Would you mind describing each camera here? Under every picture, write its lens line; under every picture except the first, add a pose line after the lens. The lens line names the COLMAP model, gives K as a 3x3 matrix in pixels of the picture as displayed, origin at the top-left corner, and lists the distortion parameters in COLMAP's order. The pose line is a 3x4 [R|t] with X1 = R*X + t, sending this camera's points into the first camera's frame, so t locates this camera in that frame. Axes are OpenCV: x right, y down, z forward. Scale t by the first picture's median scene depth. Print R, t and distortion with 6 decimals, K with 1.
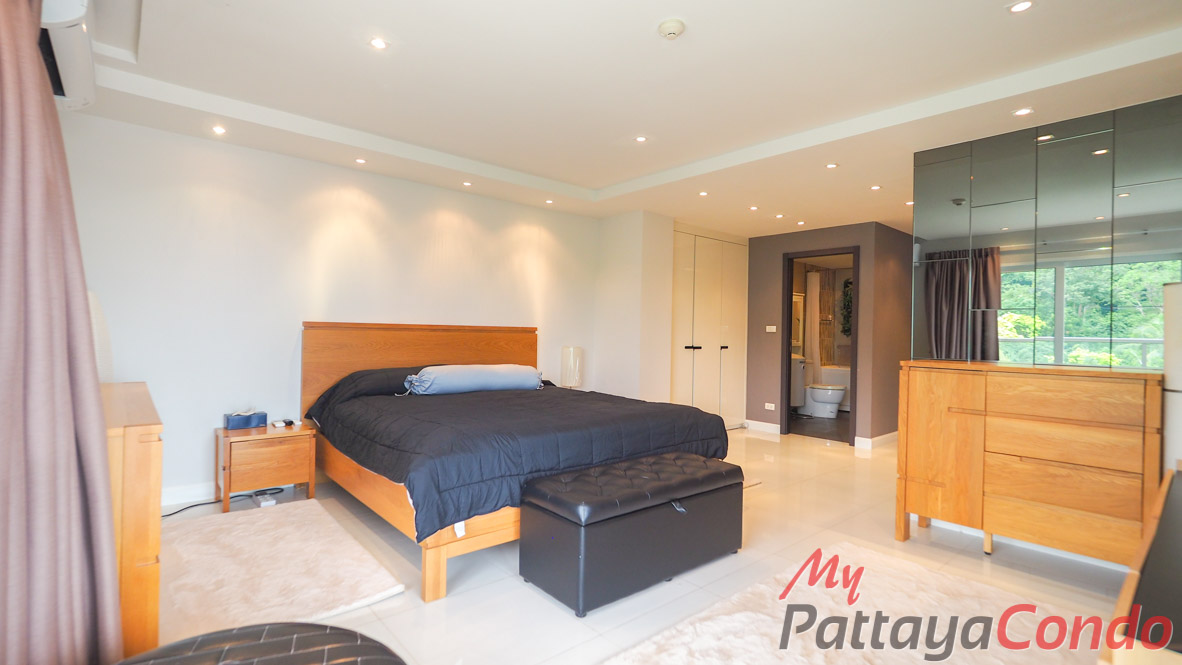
lens RADIAL K [[526.0, 0, 596.6], [0, 526.0, 328.3], [0, 0, 1]] dist [-0.000176, -0.000043]
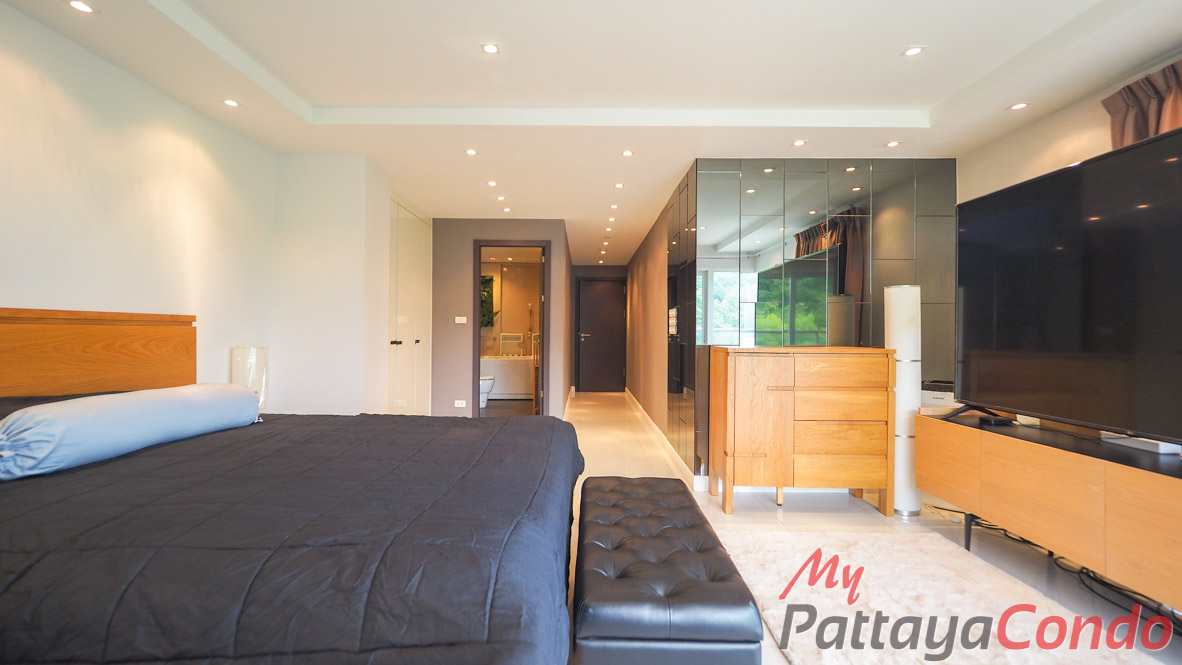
lens RADIAL K [[505.9, 0, 575.9], [0, 505.9, 328.8], [0, 0, 1]] dist [-0.004431, 0.000011]
pose [[0.681303, -0.010650, 0.731924, -0.236610], [0.000337, 0.999899, 0.014235, 0.005217], [-0.732002, -0.009452, 0.681237, 0.317139]]
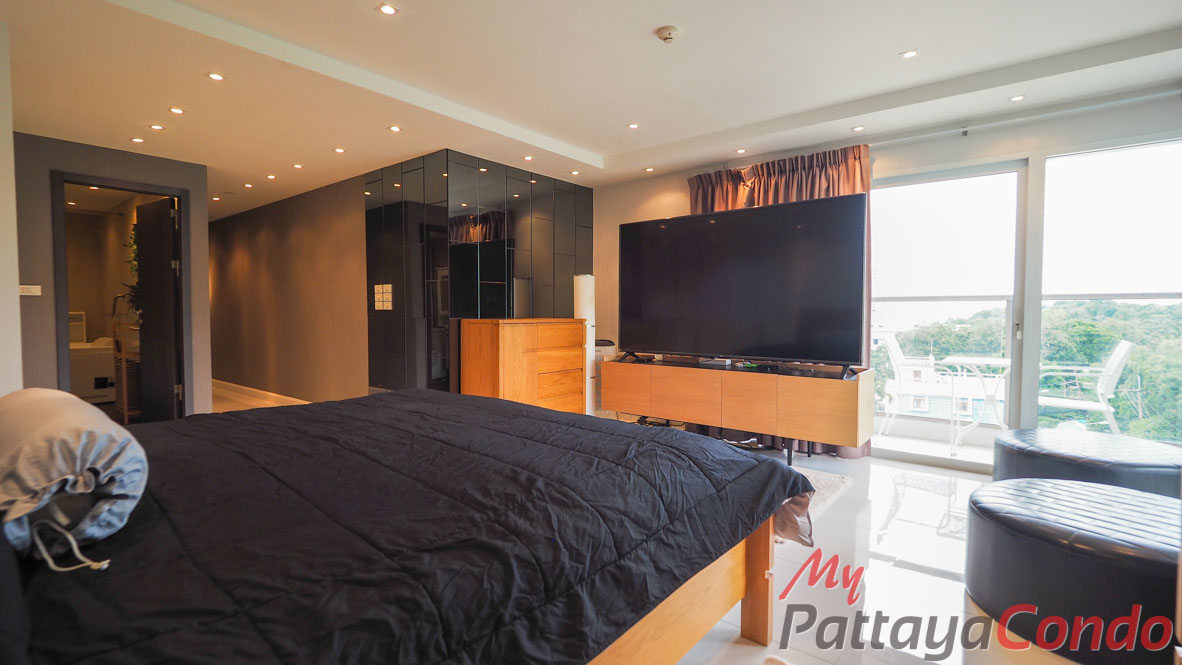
lens RADIAL K [[531.2, 0, 561.4], [0, 531.2, 332.5], [0, 0, 1]] dist [-0.000407, 0.000093]
pose [[-0.117671, -0.062257, 0.991099, -0.450073], [-0.010772, 0.998054, 0.061415, 0.006431], [-0.992994, -0.003450, -0.118113, 0.607566]]
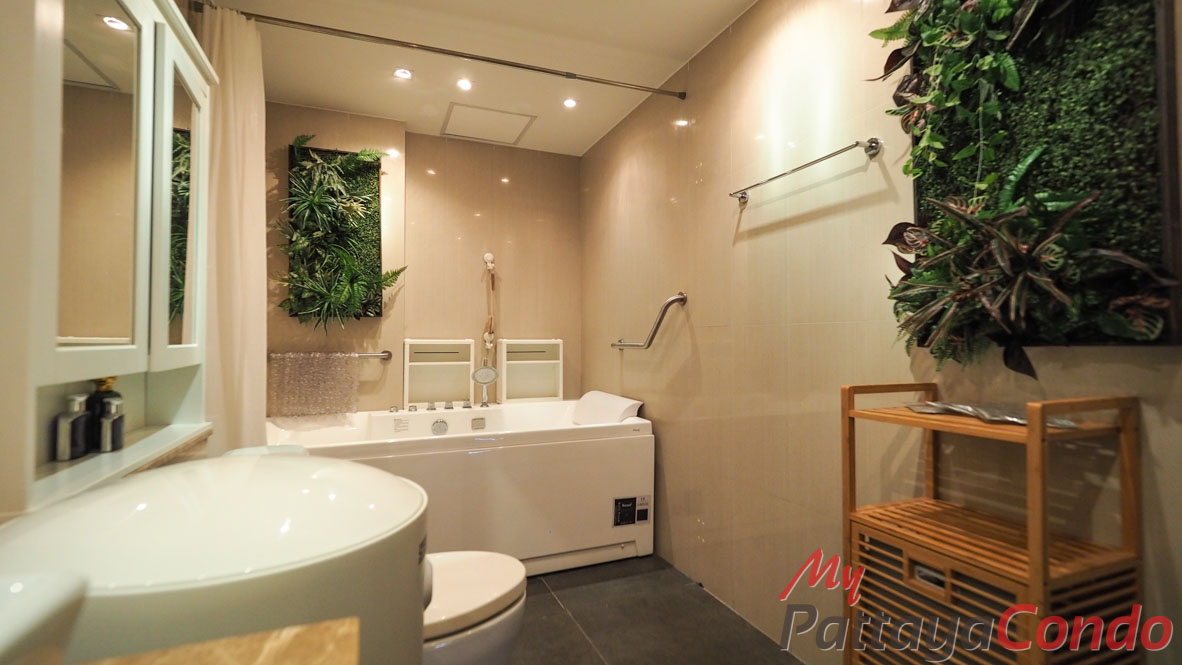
lens RADIAL K [[505.9, 0, 575.9], [0, 505.9, 328.8], [0, 0, 1]] dist [-0.004431, 0.000011]
pose [[0.348151, -0.005054, 0.937425, 0.502791], [-0.003850, 0.999969, 0.006821, 0.033498], [-0.937431, -0.005983, 0.348121, 1.477463]]
